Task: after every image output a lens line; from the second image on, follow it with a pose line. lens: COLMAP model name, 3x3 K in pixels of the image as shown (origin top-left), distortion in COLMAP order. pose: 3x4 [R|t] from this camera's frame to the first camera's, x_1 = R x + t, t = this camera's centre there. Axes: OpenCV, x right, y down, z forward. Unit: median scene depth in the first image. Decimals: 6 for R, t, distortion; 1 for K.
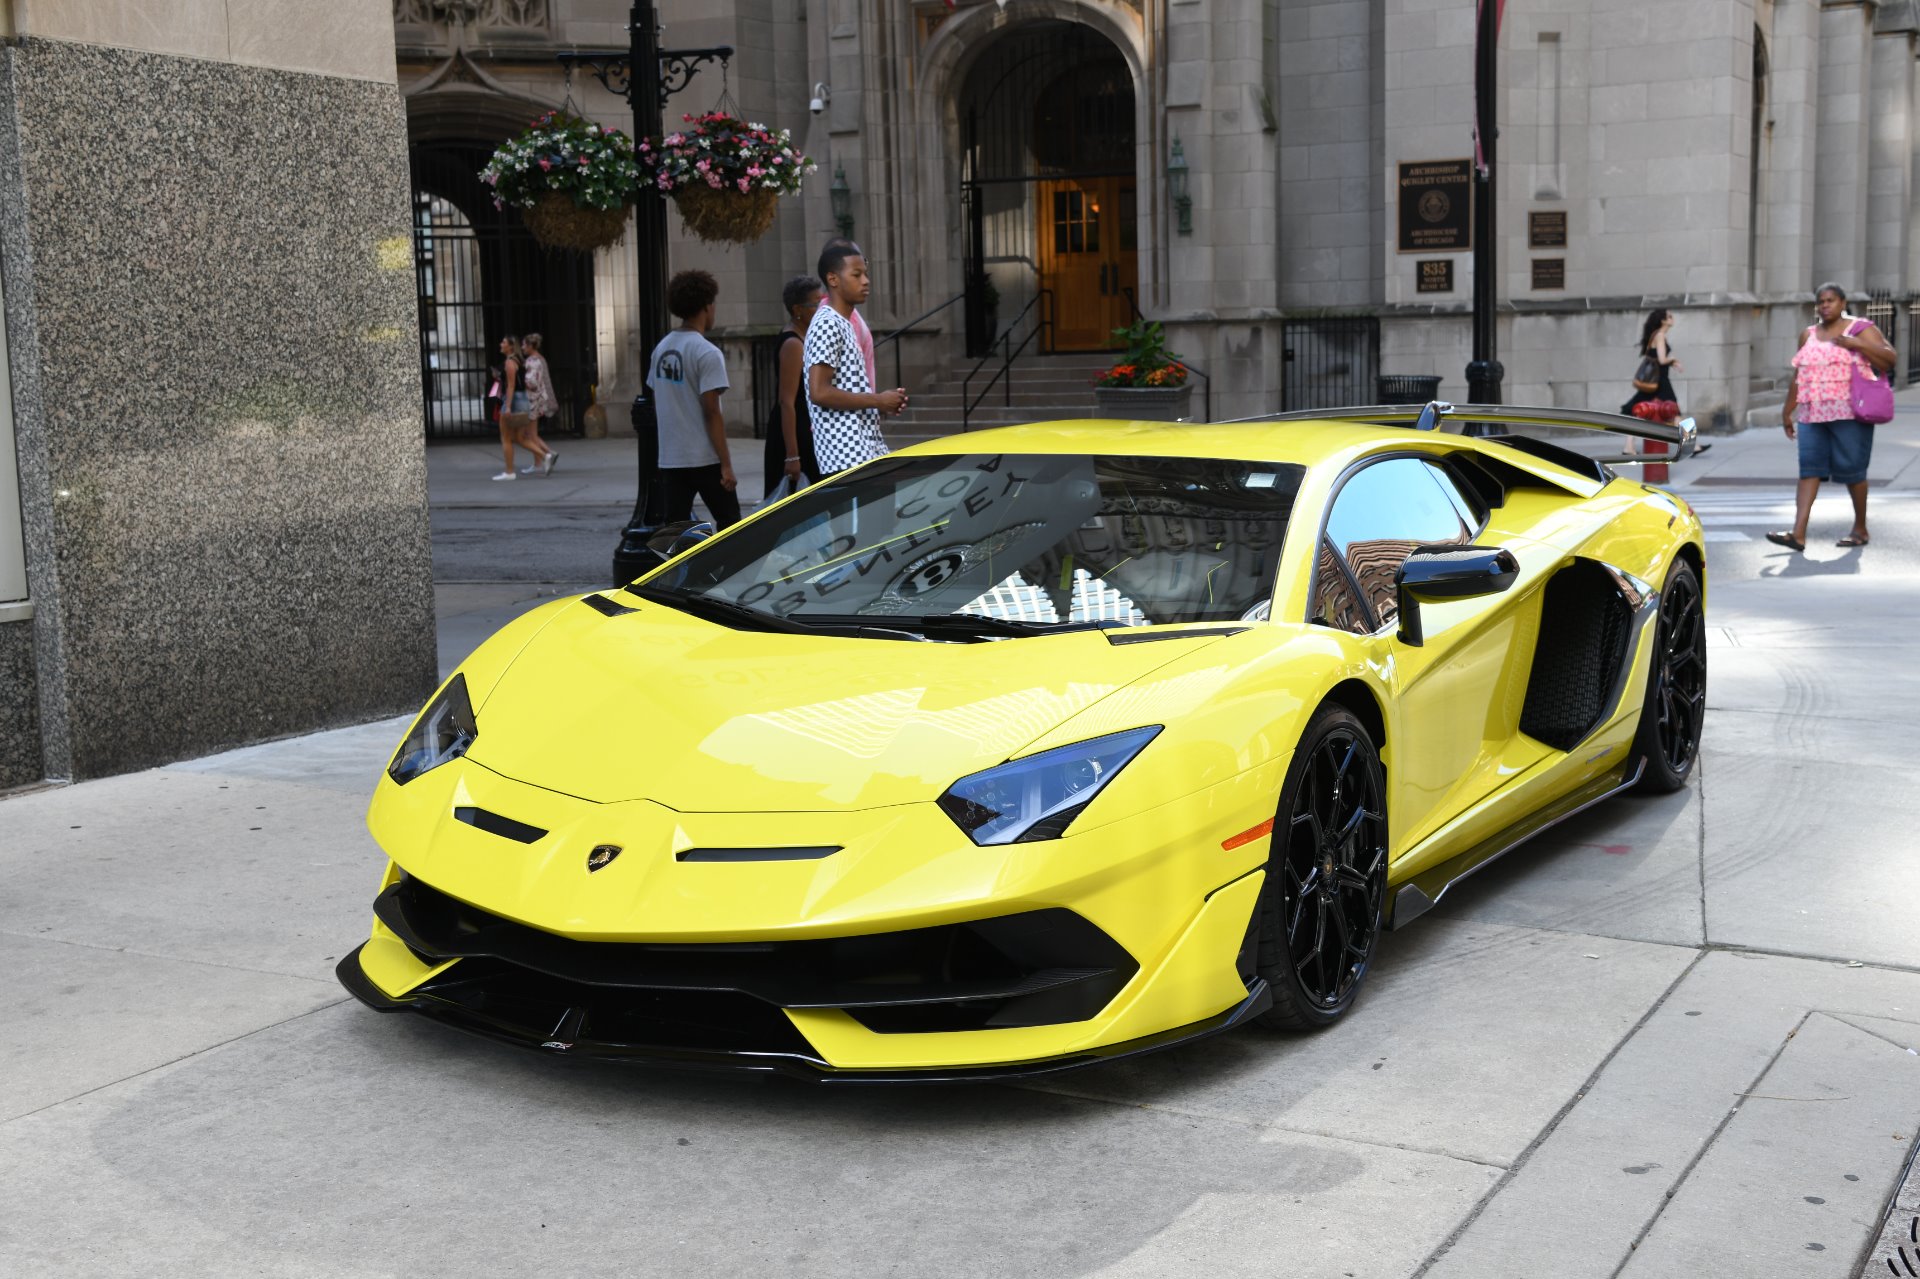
lens RADIAL K [[2471.7, 0, 974.9], [0, 2471.7, 624.7], [0, 0, 1]] dist [0.097279, 0.000000]
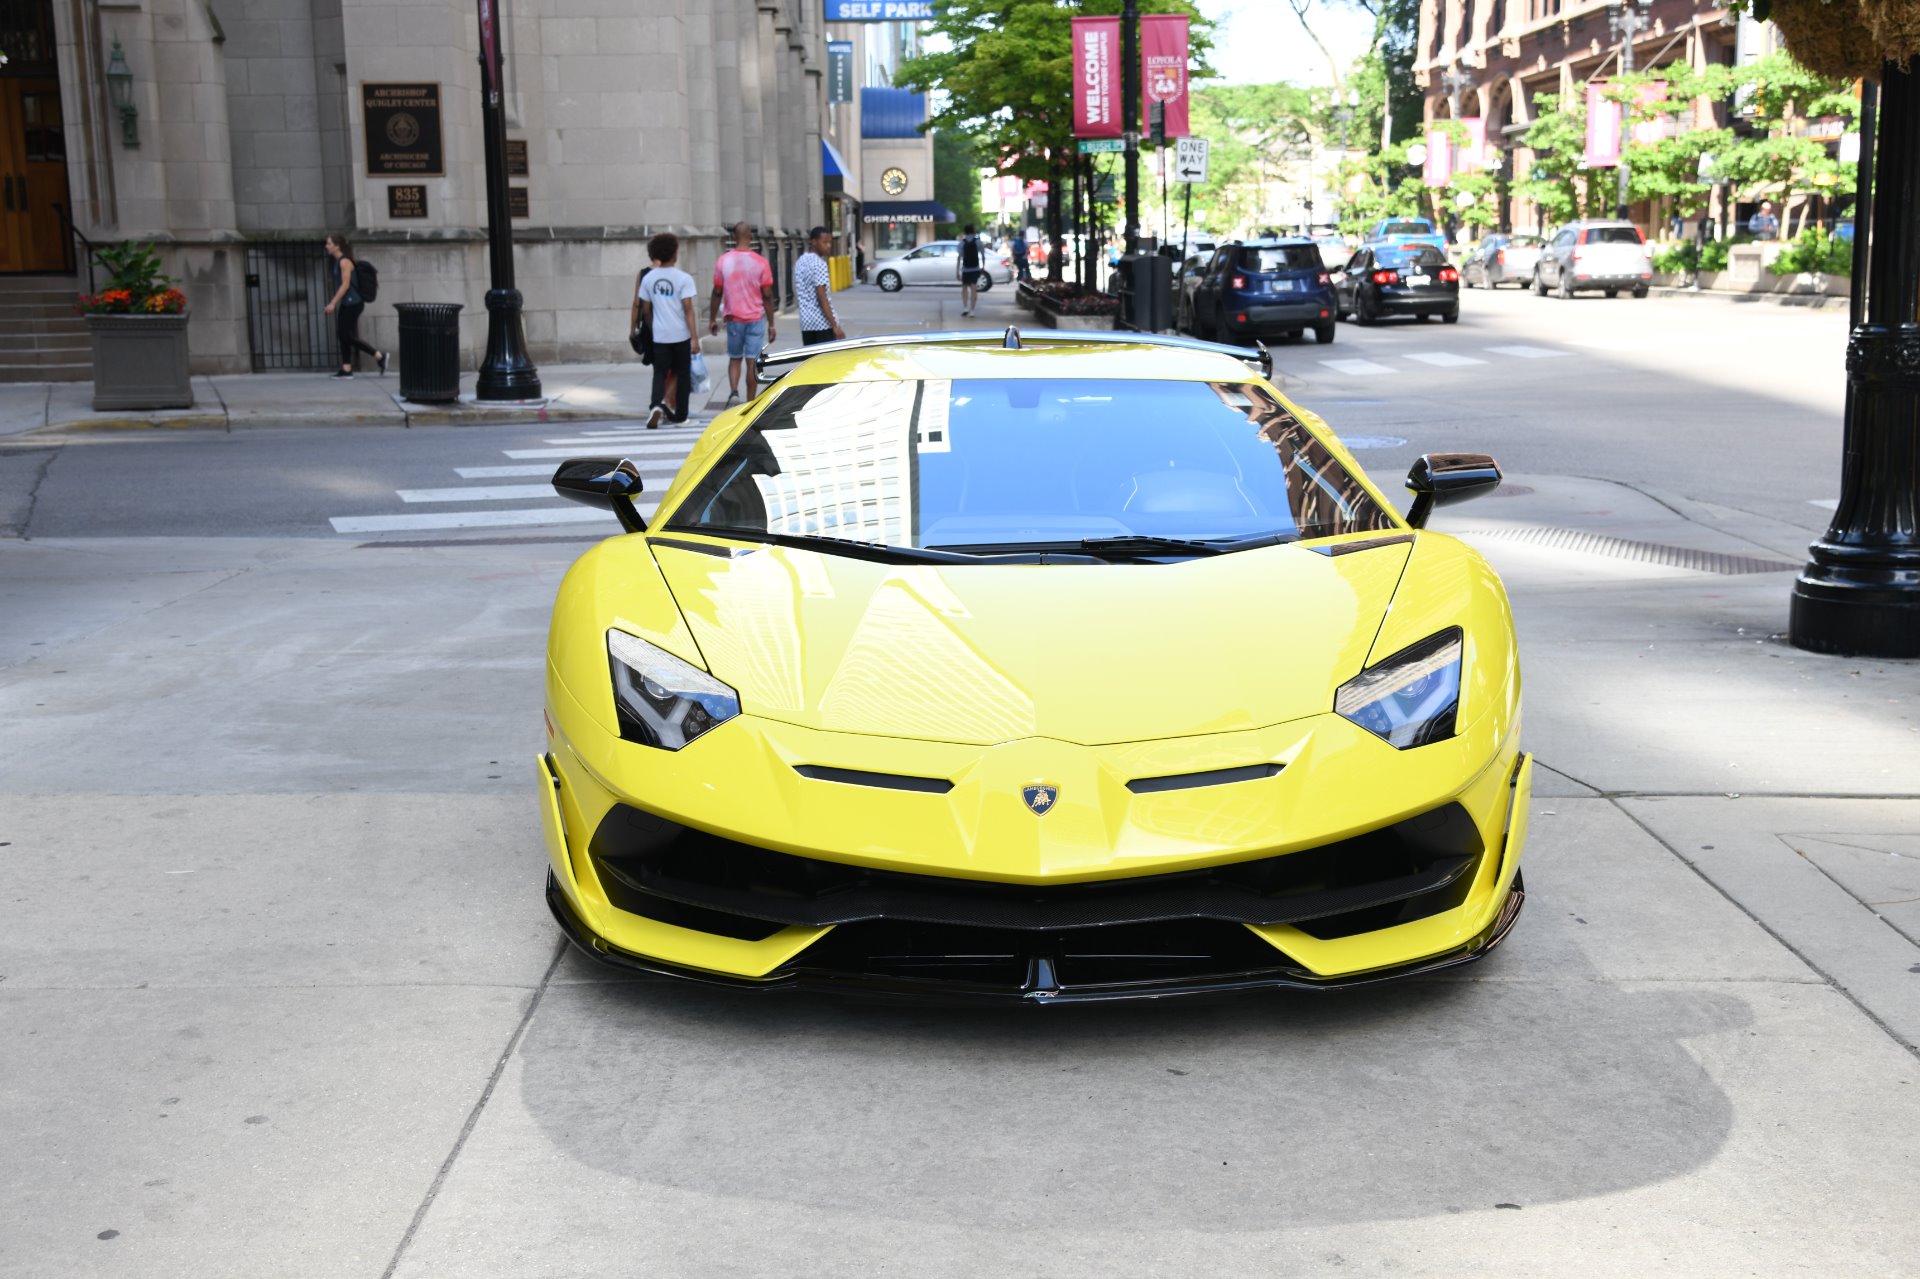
lens RADIAL K [[2471.7, 0, 966.8], [0, 2471.7, 635.9], [0, 0, 1]] dist [0.097279, 0.000000]
pose [[0.870564, -0.066889, 0.487487, -0.568969], [0.050957, 0.997646, 0.045889, -0.014039], [-0.489409, -0.015108, 0.871923, 0.151126]]
